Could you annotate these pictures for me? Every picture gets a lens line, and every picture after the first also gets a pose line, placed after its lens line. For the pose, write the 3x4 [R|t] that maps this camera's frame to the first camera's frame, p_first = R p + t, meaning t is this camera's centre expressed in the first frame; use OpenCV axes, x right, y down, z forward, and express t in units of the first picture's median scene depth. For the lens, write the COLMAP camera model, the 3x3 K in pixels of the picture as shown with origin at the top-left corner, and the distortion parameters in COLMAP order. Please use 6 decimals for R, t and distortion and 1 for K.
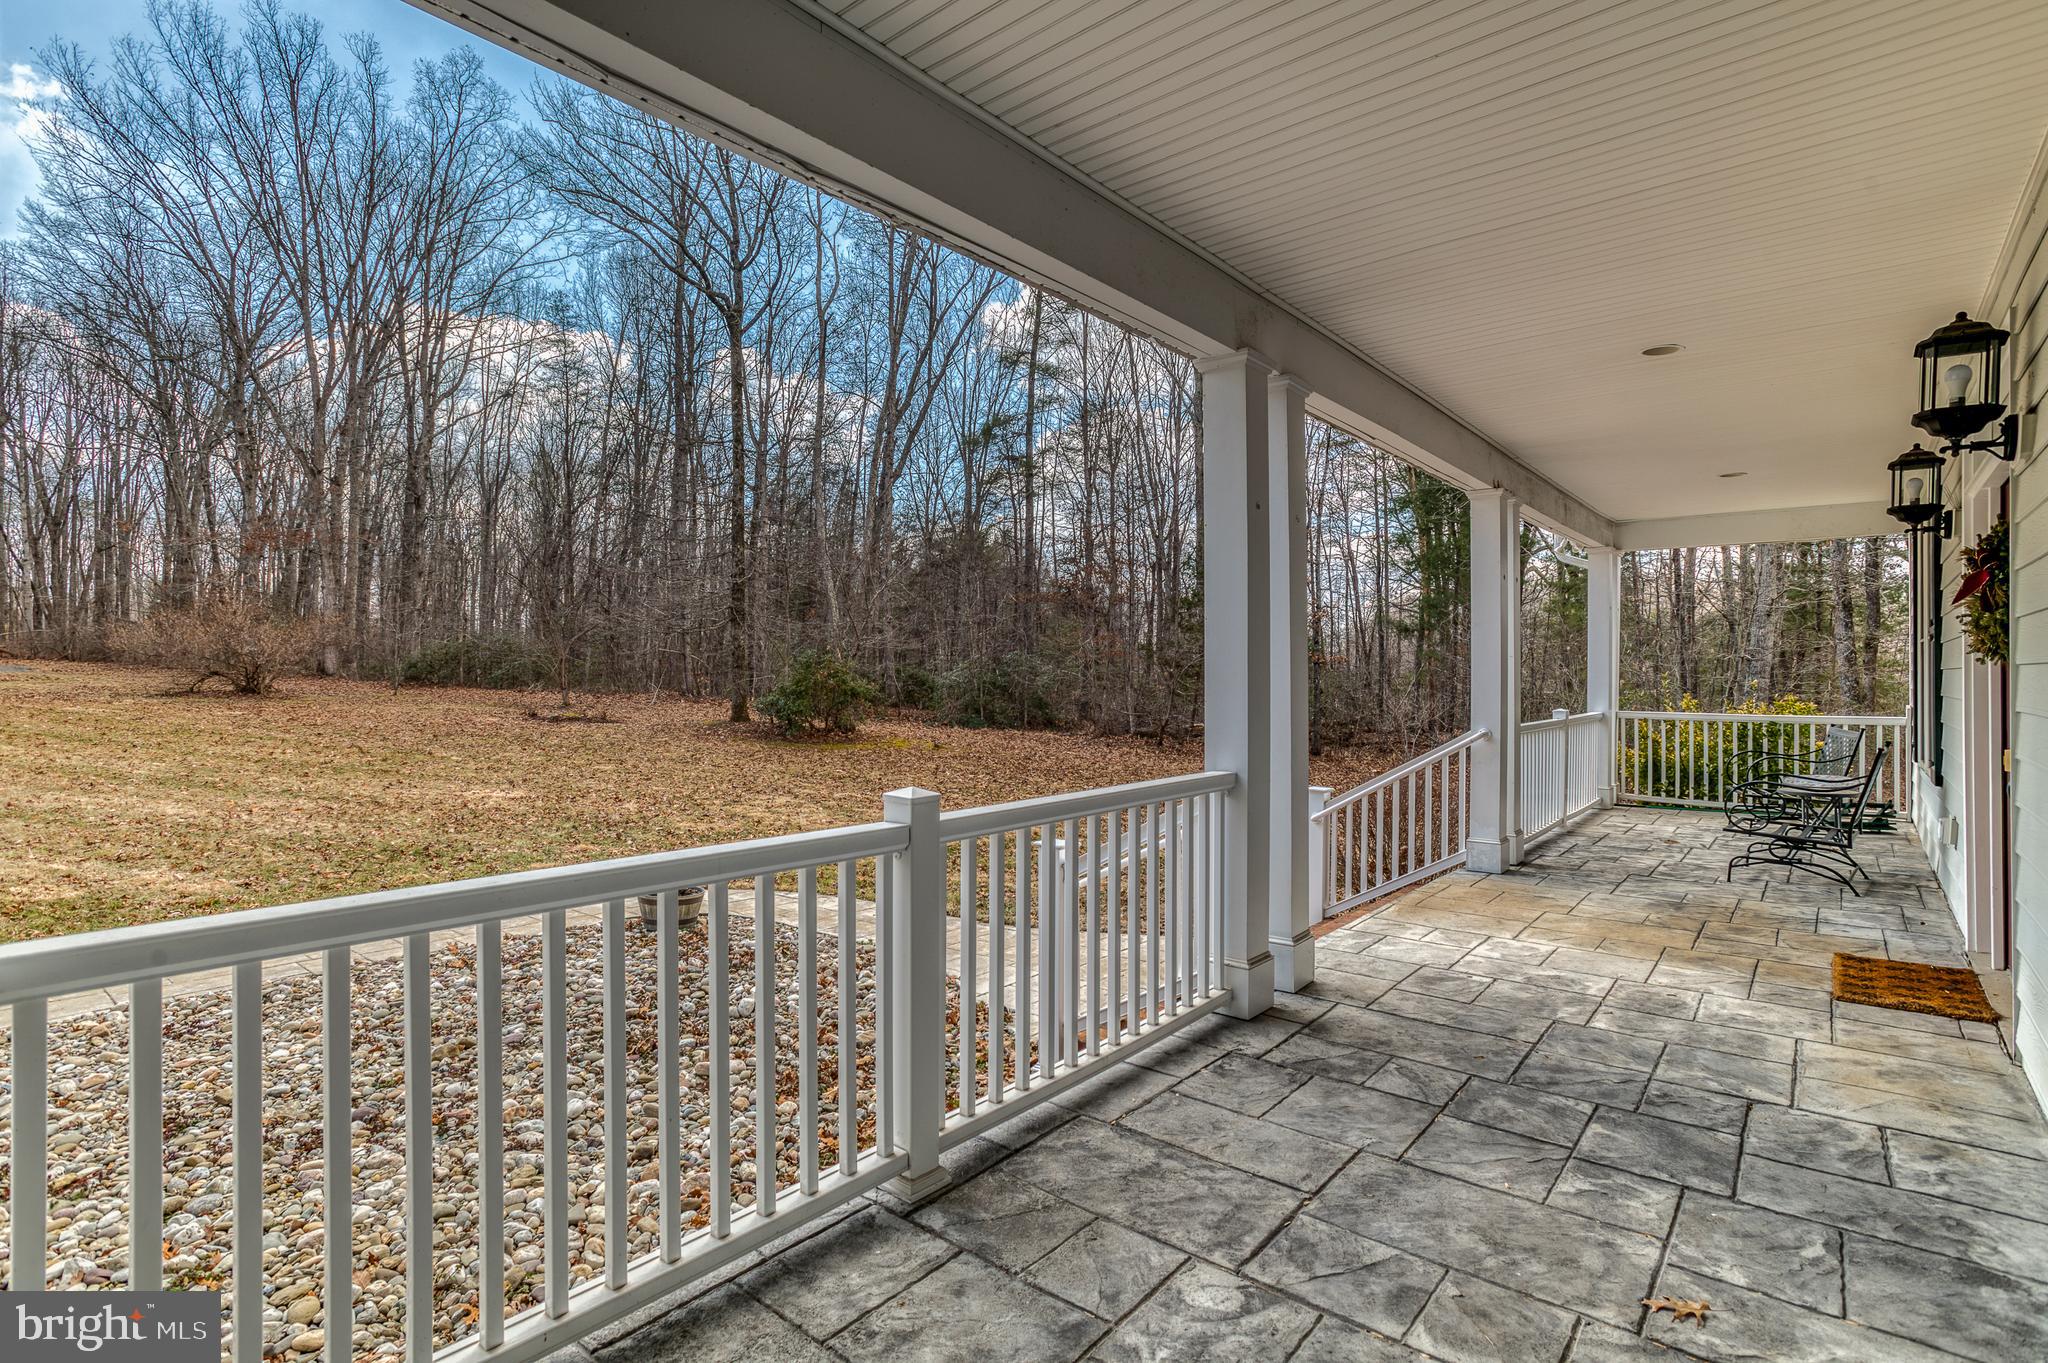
lens RADIAL K [[978.6, 0, 1024.0], [0, 978.6, 681.5], [0, 0, 1]] dist [-0.035860, 0.000496]
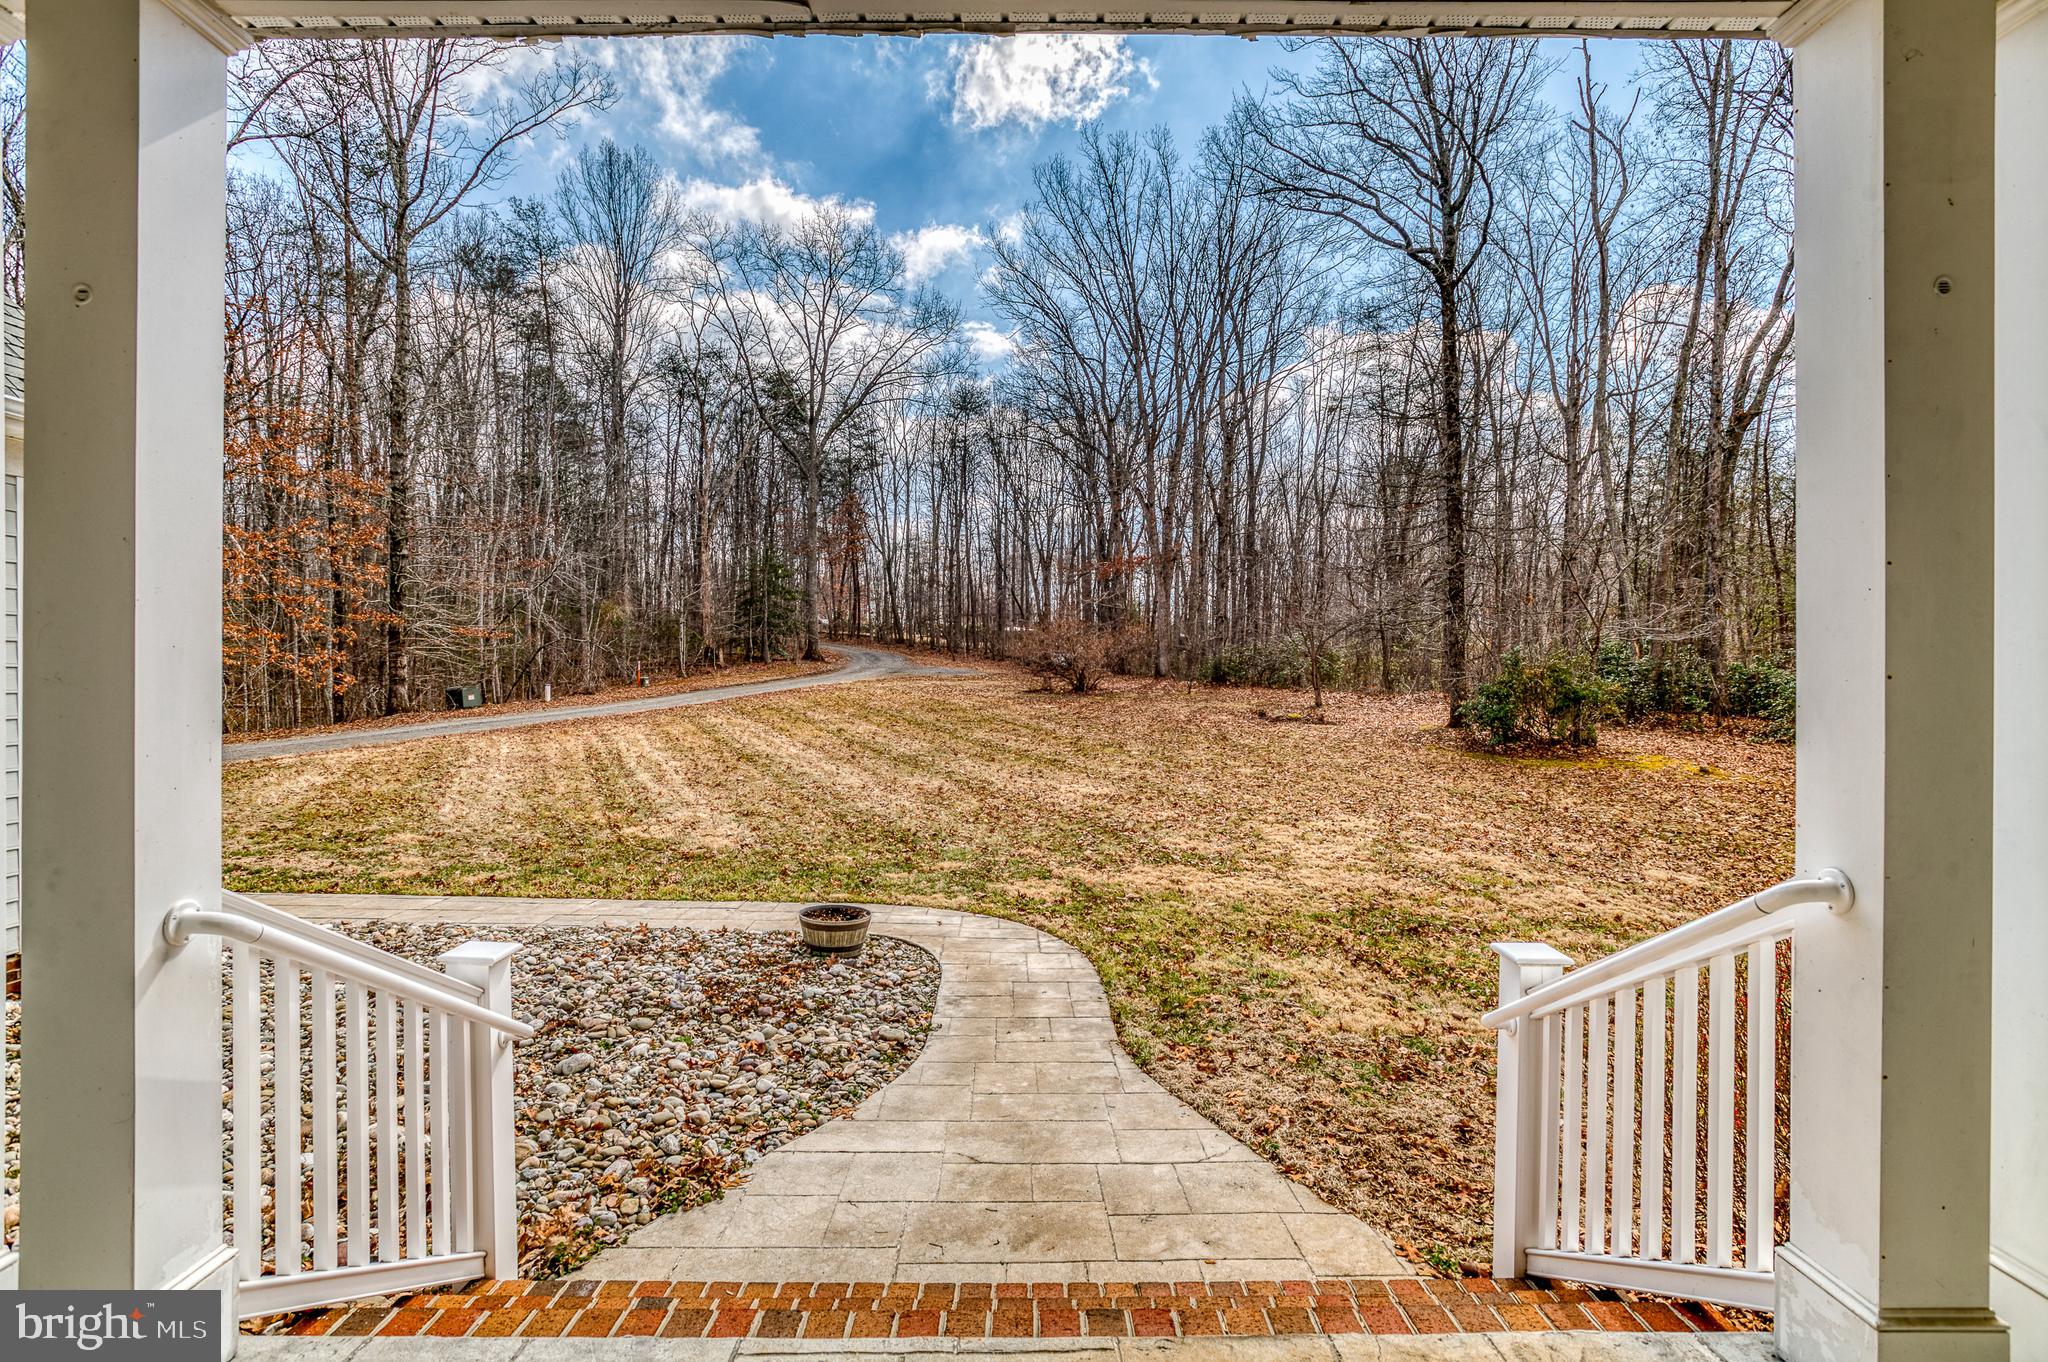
lens RADIAL K [[978.6, 0, 1024.0], [0, 978.6, 681.0], [0, 0, 1]] dist [-0.035860, 0.000496]
pose [[0.660099, 0.000310, -0.751178, 0.106939], [-0.000431, 1.000000, 0.000034, -0.000905], [0.751178, 0.000301, 0.660099, 0.132385]]
